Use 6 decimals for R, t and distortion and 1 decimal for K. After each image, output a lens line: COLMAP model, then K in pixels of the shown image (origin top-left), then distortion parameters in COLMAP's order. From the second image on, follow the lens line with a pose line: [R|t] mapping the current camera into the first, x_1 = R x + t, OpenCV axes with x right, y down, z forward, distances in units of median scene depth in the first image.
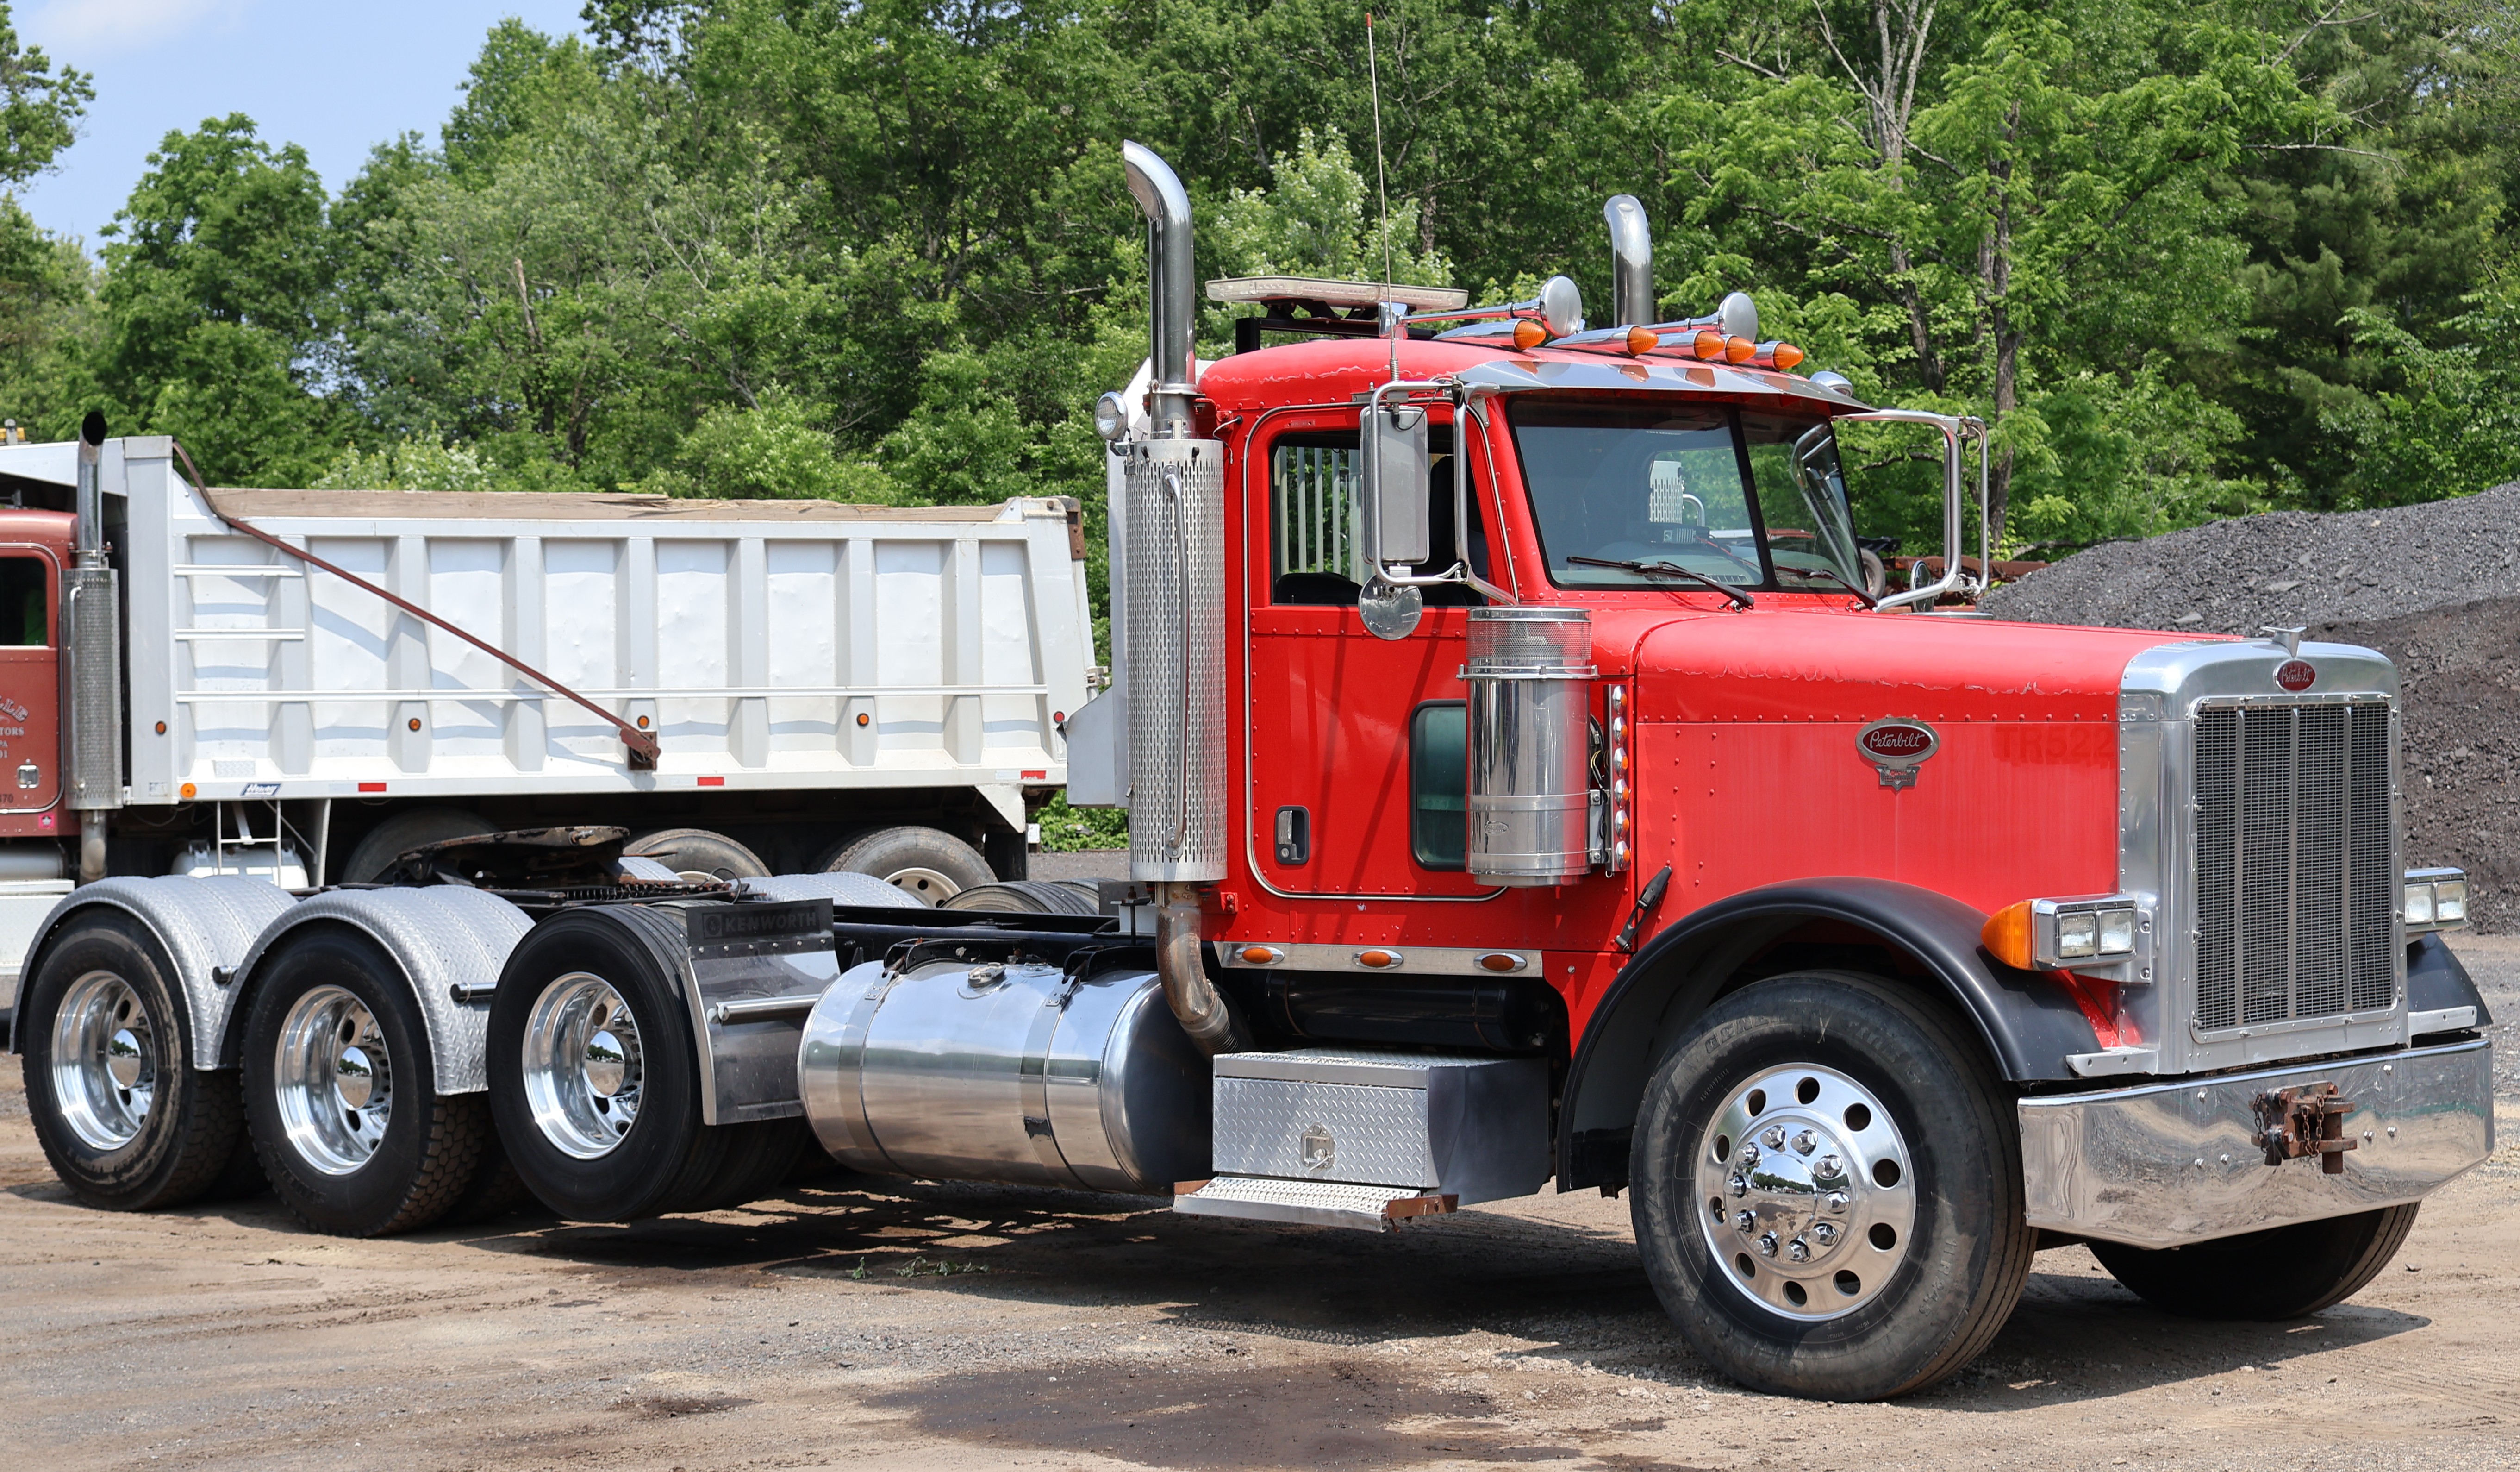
lens RADIAL K [[4487.5, 0, 1195.5], [0, 4487.5, 776.2], [0, 0, 1]] dist [-0.008335, 0.000000]
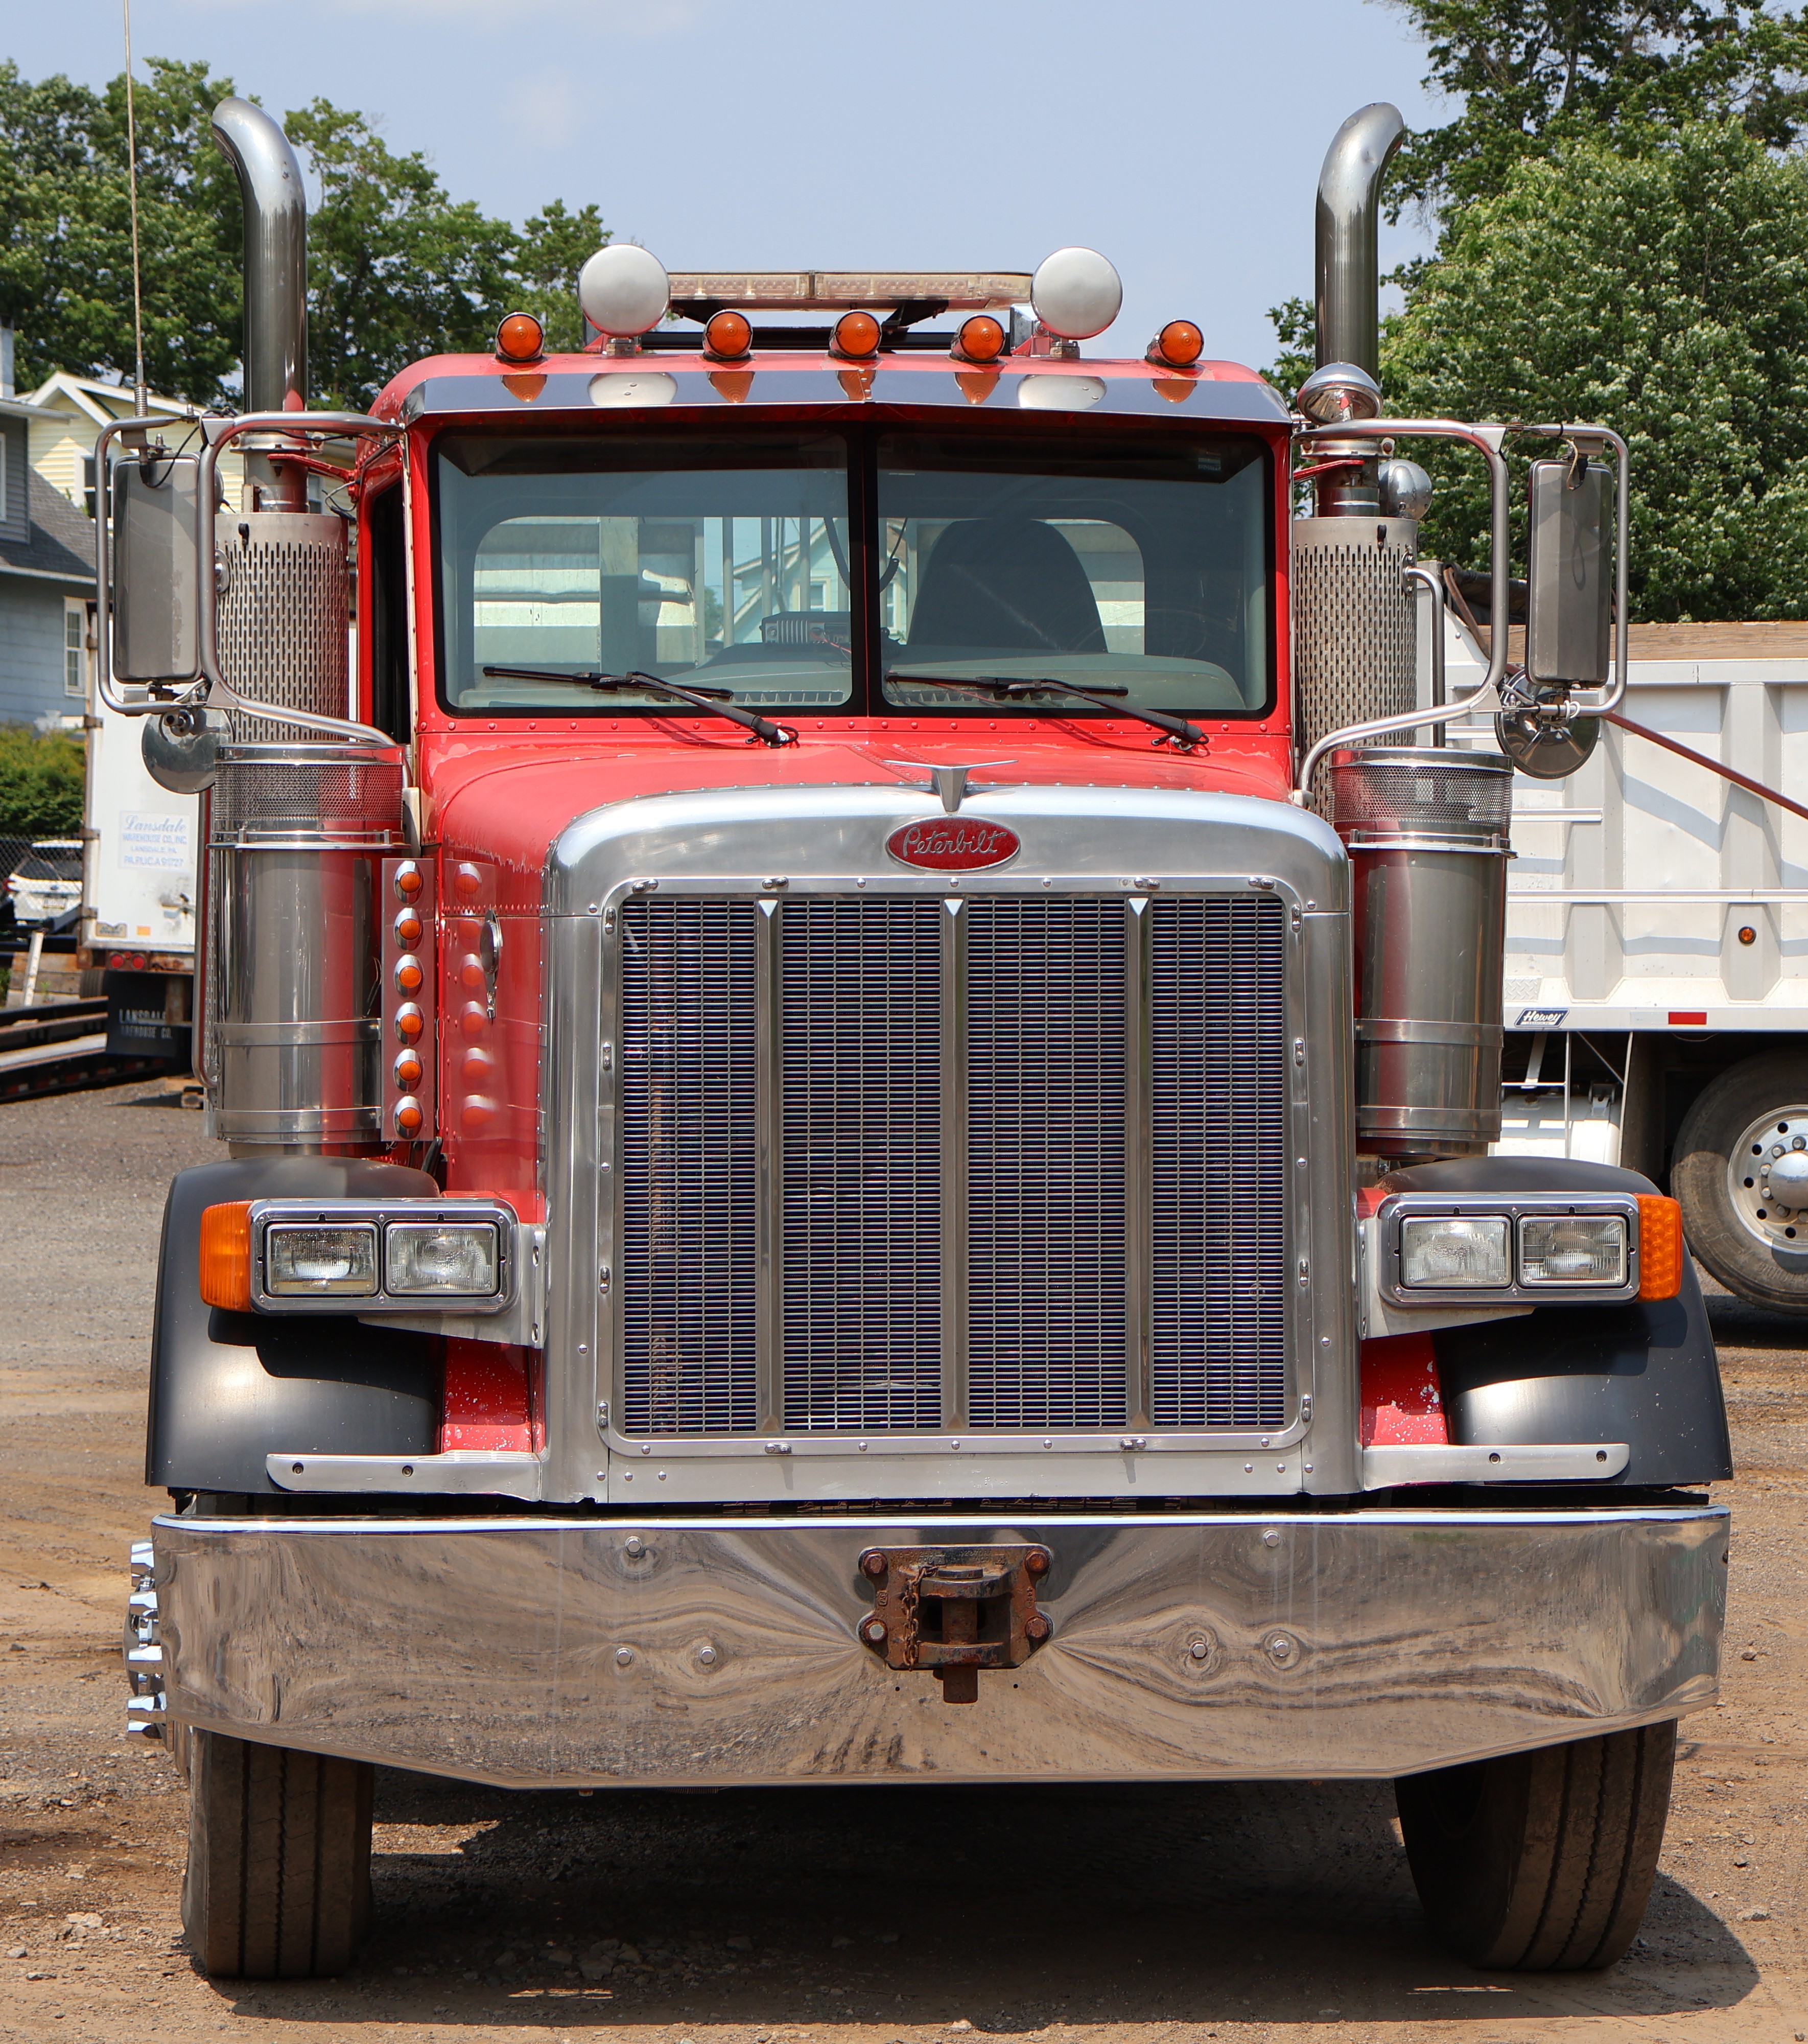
lens RADIAL K [[5586.6, 0, 900.6], [0, 5586.6, 1017.6], [0, 0, 1]] dist [0.015938, 0.000000]
pose [[0.738798, 0.021120, -0.673596, 0.664340], [-0.021018, 0.999745, 0.008294, -0.005155], [0.673600, 0.008030, 0.739053, 0.418226]]
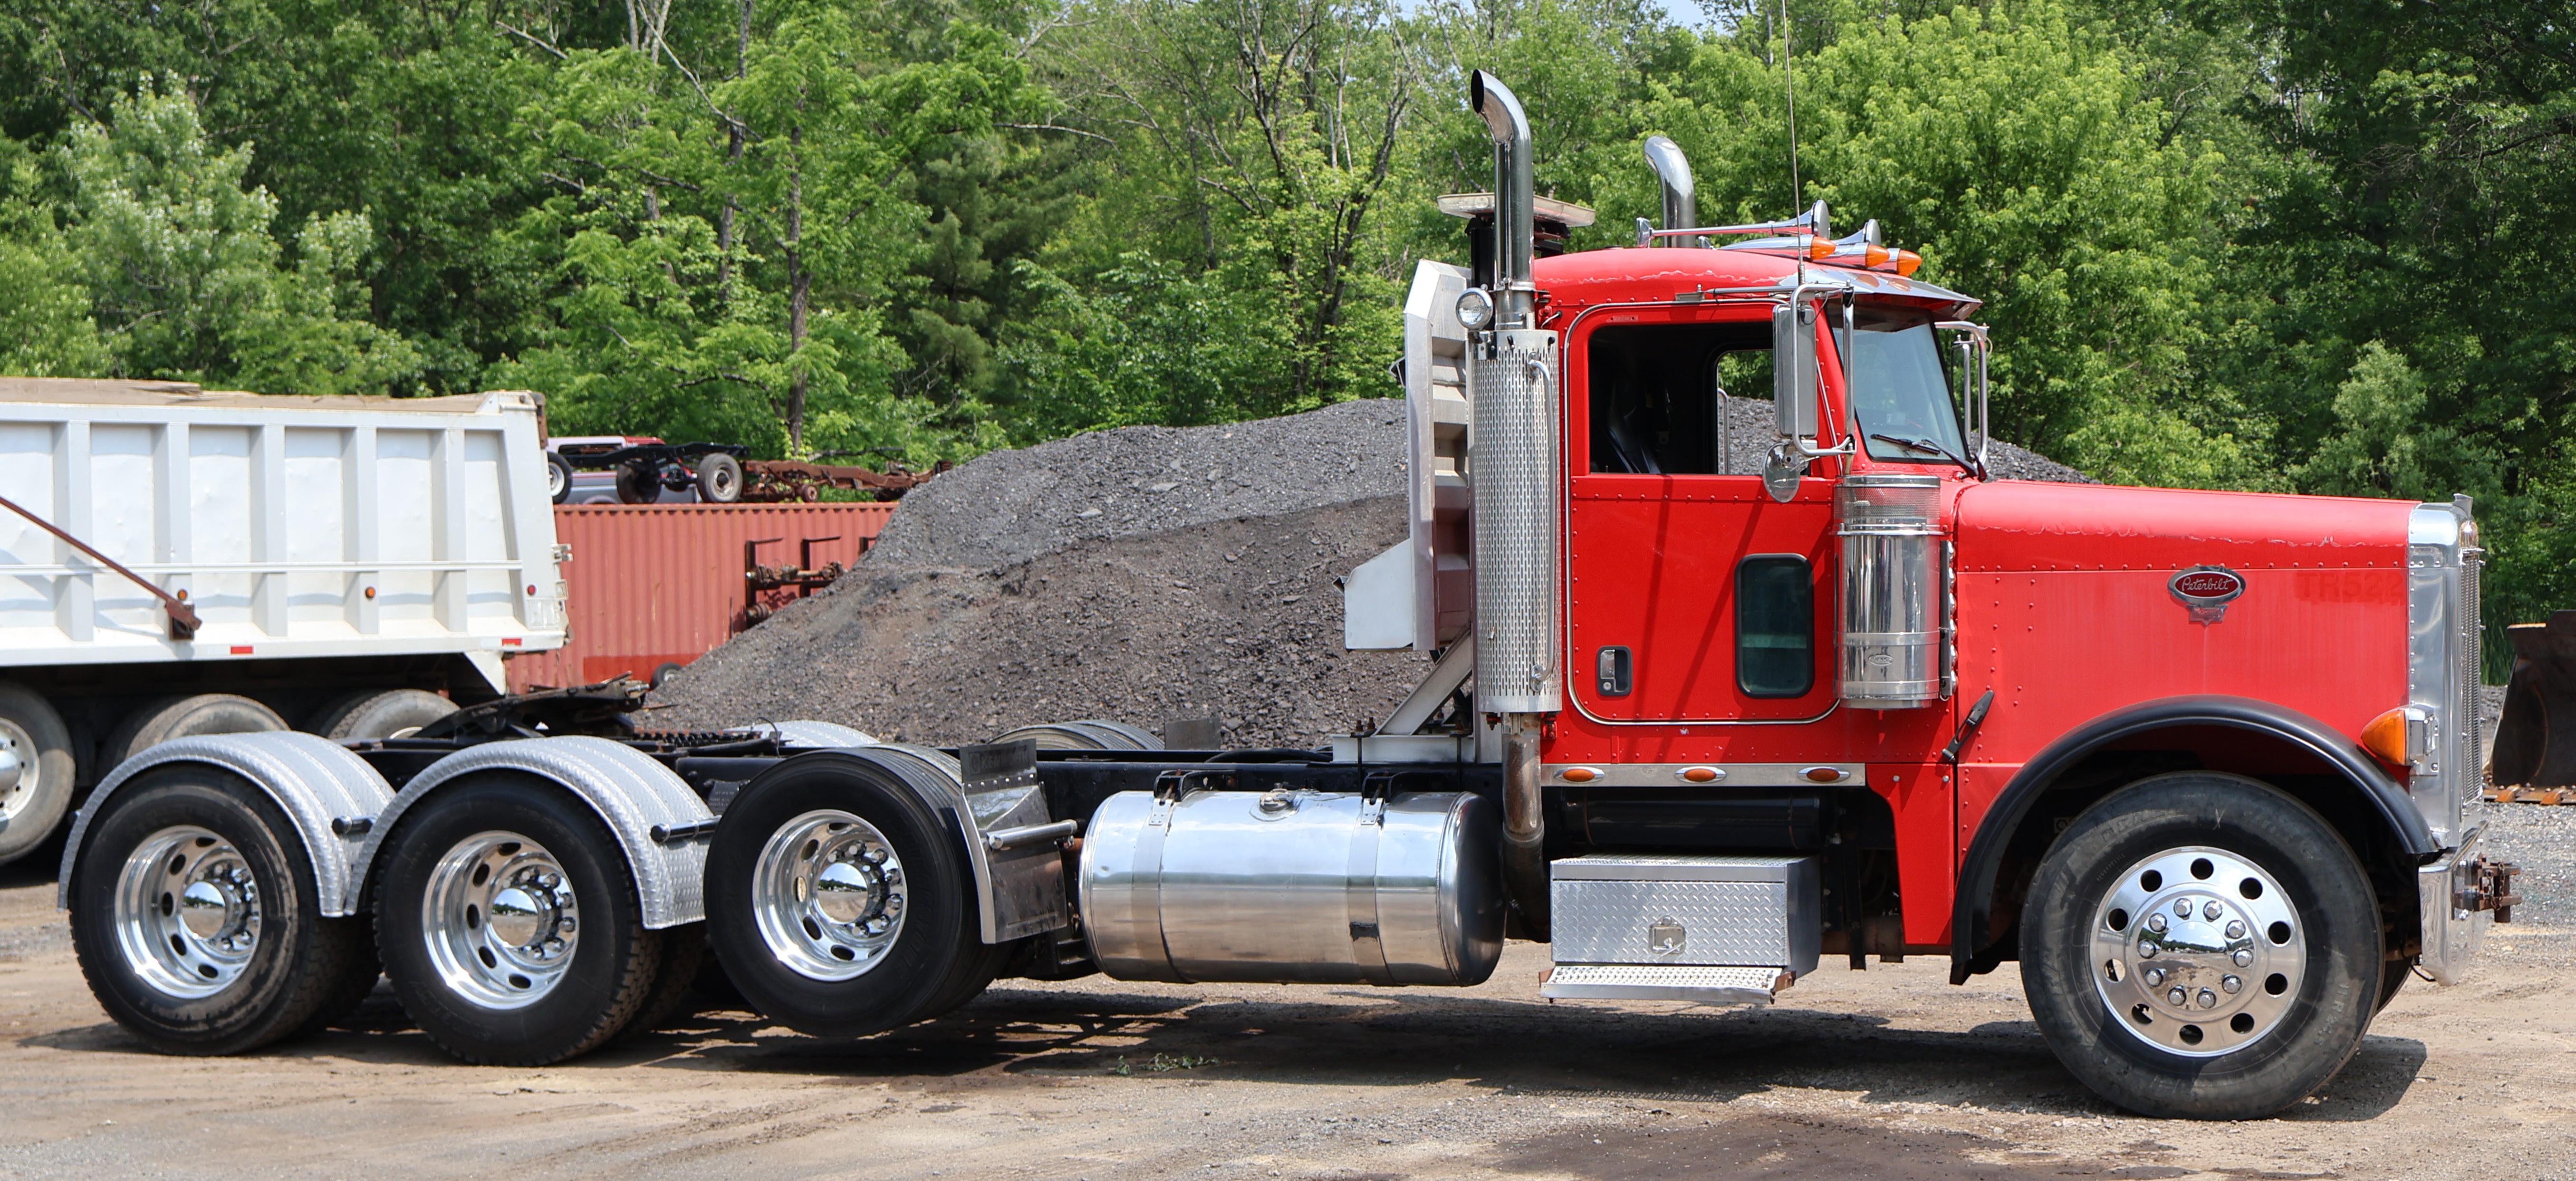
lens RADIAL K [[3814.7, 0, 1245.6], [0, 3814.7, 669.0], [0, 0, 1]] dist [0.009333, 0.000000]
pose [[0.926625, -0.011475, 0.375813, -0.440503], [0.010220, 0.999934, 0.005331, 0.006320], [-0.375849, -0.001099, 0.926680, 0.115797]]
